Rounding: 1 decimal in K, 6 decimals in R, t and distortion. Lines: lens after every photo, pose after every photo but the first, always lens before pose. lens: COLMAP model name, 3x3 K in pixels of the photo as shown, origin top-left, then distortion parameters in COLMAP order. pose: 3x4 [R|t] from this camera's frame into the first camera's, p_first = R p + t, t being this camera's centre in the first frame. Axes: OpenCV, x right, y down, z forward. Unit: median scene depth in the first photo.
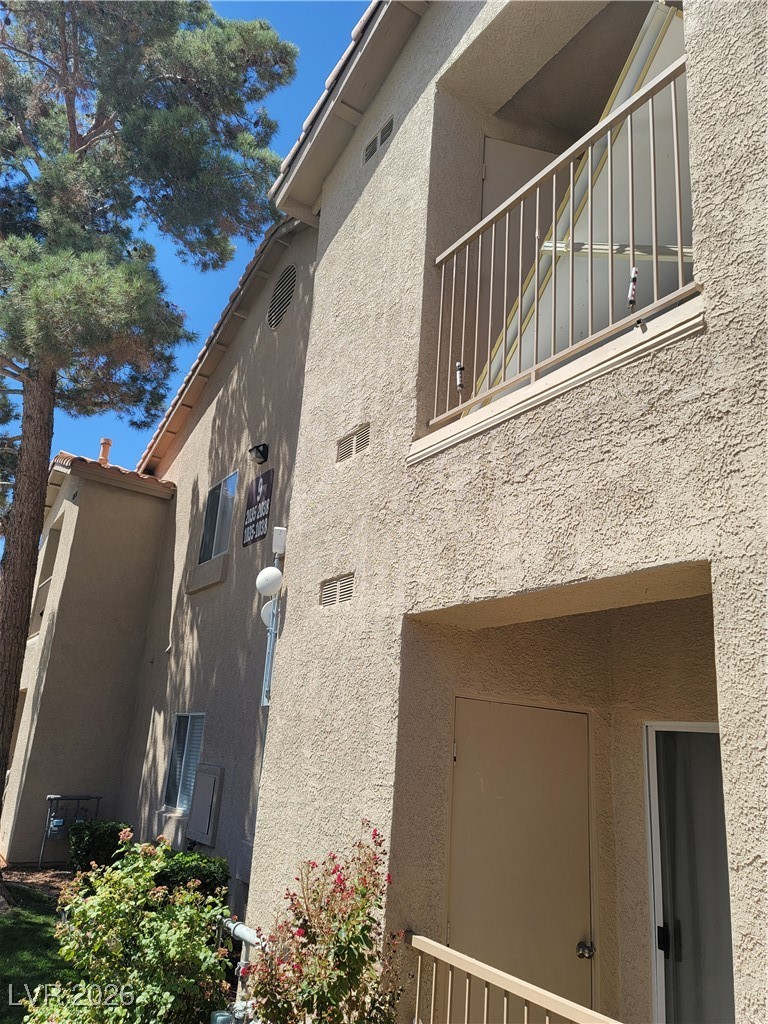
lens RADIAL K [[754.6, 0, 383.6], [0, 754.6, 518.6], [0, 0, 1]] dist [0.044519, -0.006120]
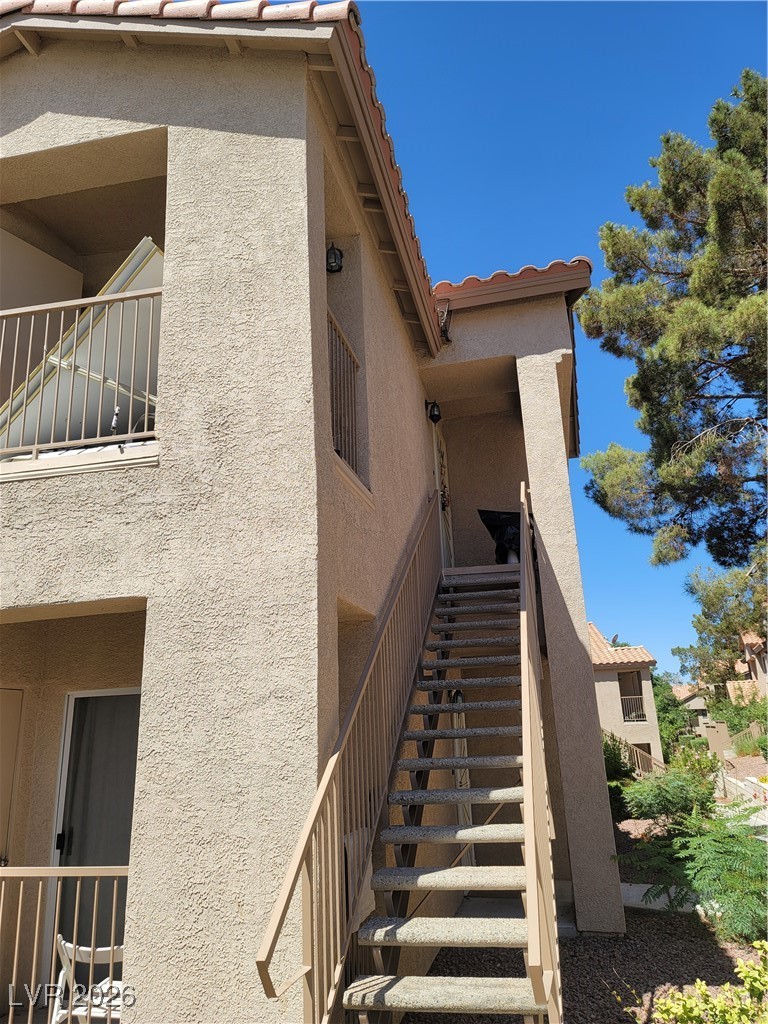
lens RADIAL K [[754.6, 0, 381.3], [0, 754.6, 512.8], [0, 0, 1]] dist [0.044519, -0.006120]
pose [[0.708323, 0.102270, 0.698441, -0.404554], [-0.118653, 0.992621, -0.025013, -0.145492], [-0.695845, -0.065155, 0.715231, -0.592240]]
